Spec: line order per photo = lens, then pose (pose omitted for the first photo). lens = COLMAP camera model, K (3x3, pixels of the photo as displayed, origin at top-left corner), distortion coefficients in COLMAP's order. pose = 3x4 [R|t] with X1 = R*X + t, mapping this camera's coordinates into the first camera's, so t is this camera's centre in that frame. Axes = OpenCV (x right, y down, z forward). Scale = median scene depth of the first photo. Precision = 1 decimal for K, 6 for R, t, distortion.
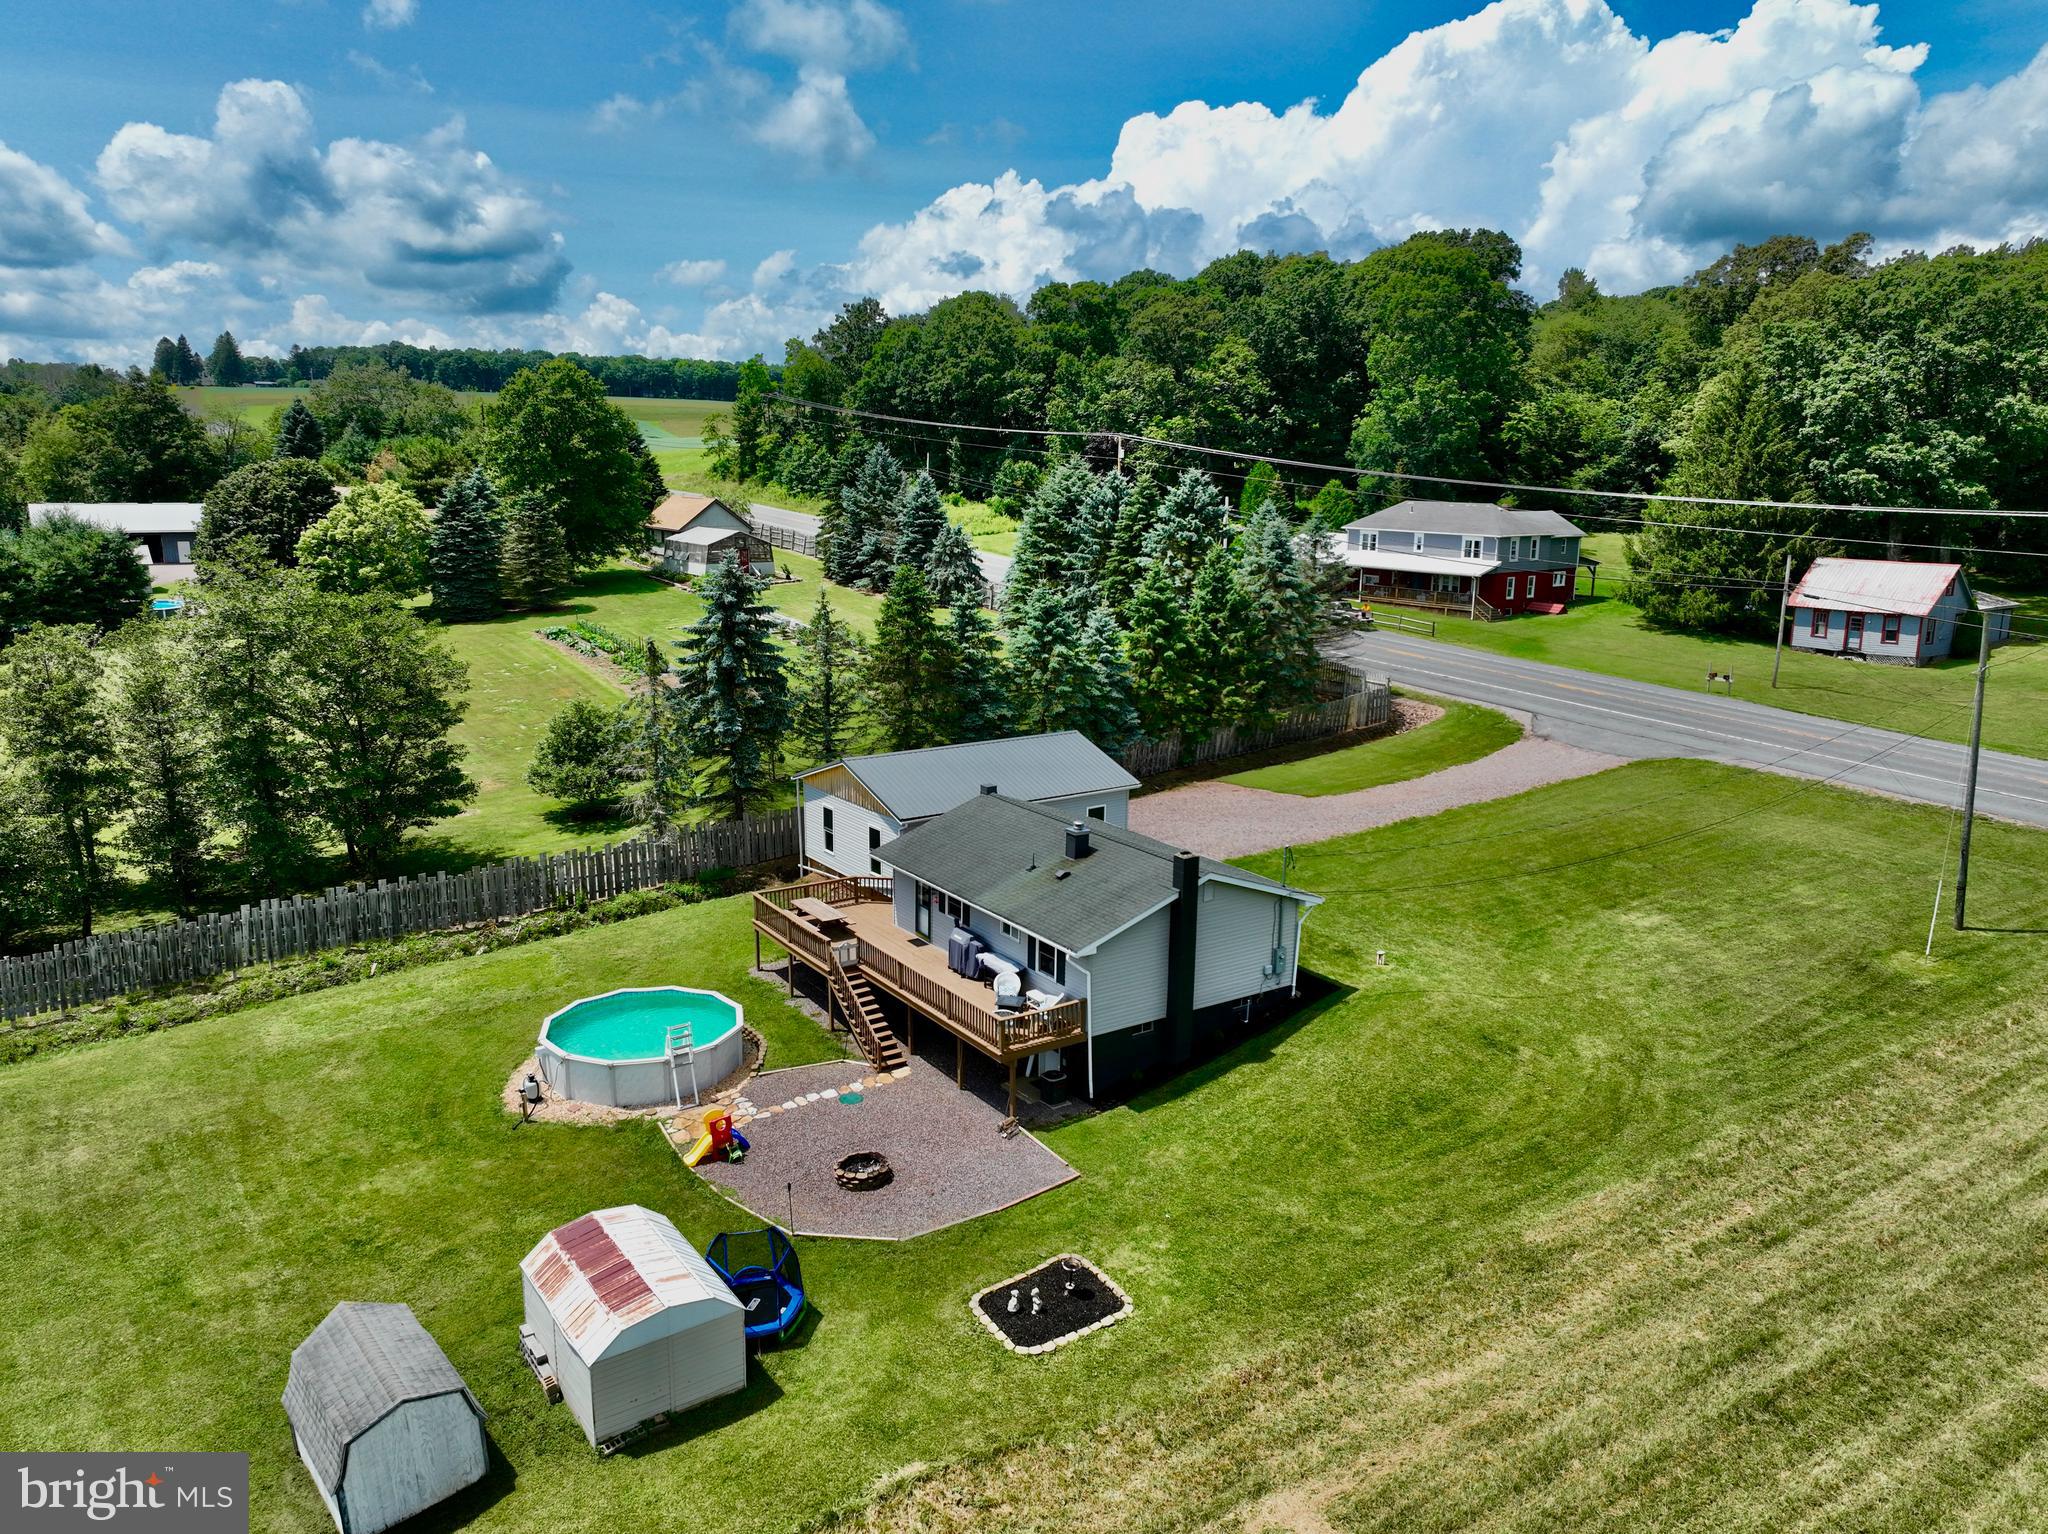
lens RADIAL K [[1439.5, 0, 1027.2], [0, 1439.5, 776.8], [0, 0, 1]] dist [0.001105, 0.015558]
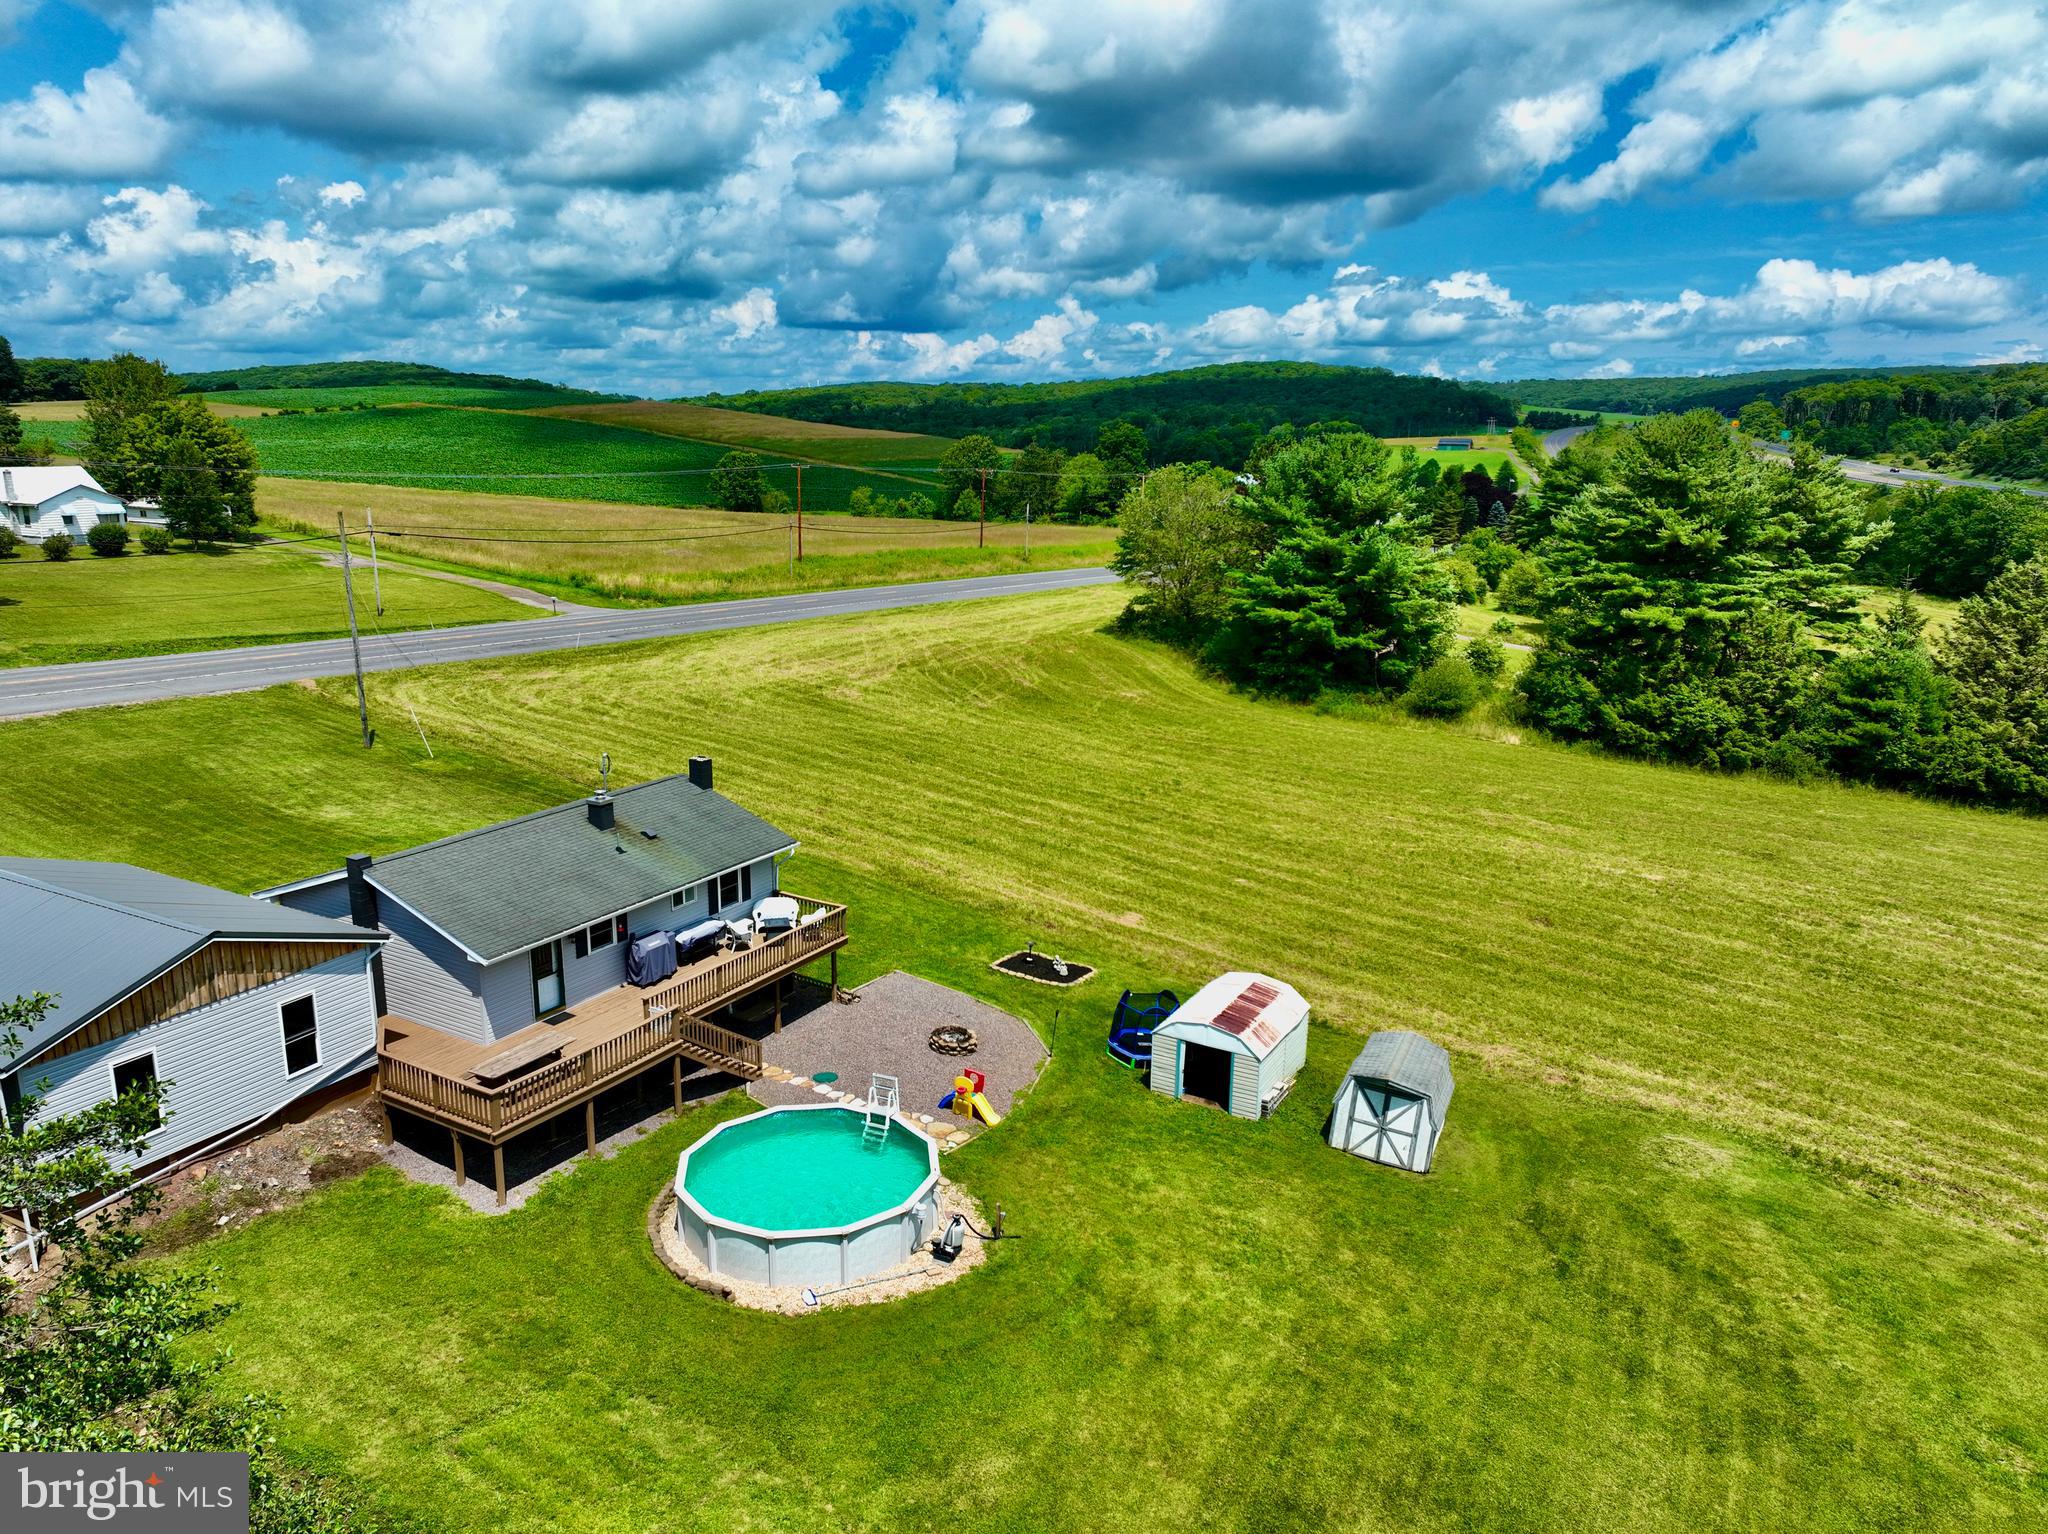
lens RADIAL K [[1439.5, 0, 1024.8], [0, 1439.5, 768.3], [0, 0, 1]] dist [0.001105, 0.015558]
pose [[-0.435285, -0.230825, 0.870199, -0.607790], [0.176432, 0.925961, 0.333869, -0.167198], [-0.882836, 0.298859, -0.362332, 0.729402]]
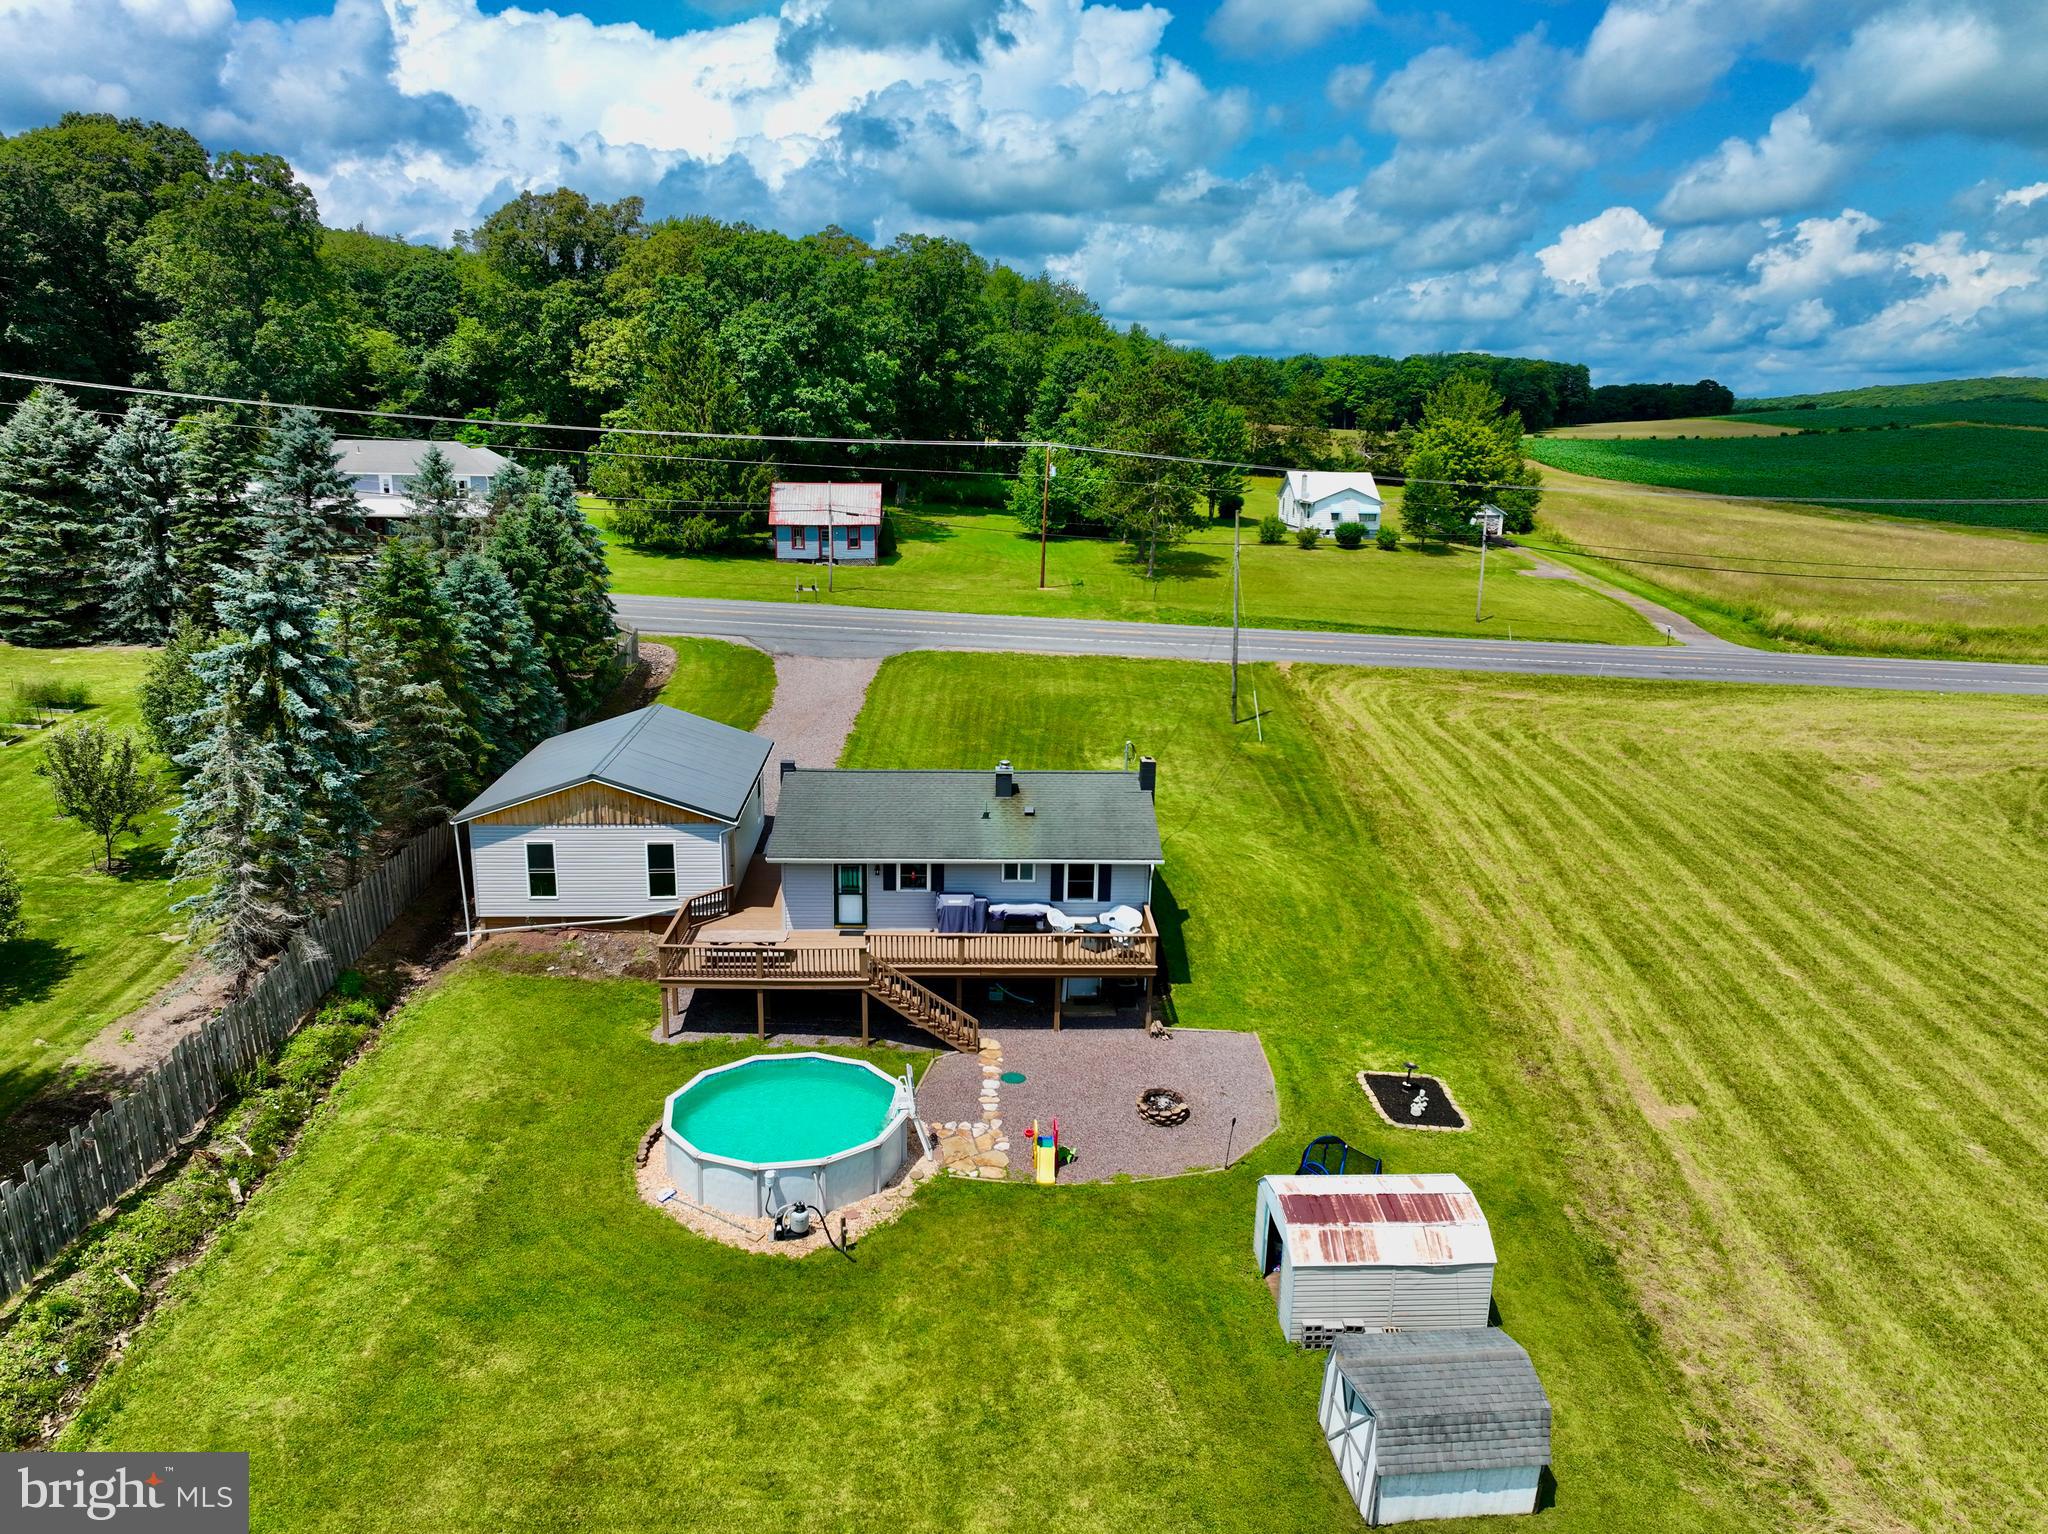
lens RADIAL K [[1439.5, 0, 1028.8], [0, 1439.5, 767.7], [0, 0, 1]] dist [0.001105, 0.015558]
pose [[0.525157, -0.206474, 0.825578, -0.543452], [0.172737, 0.975788, 0.134162, -0.066974], [-0.833290, 0.072152, 0.548108, 0.278302]]
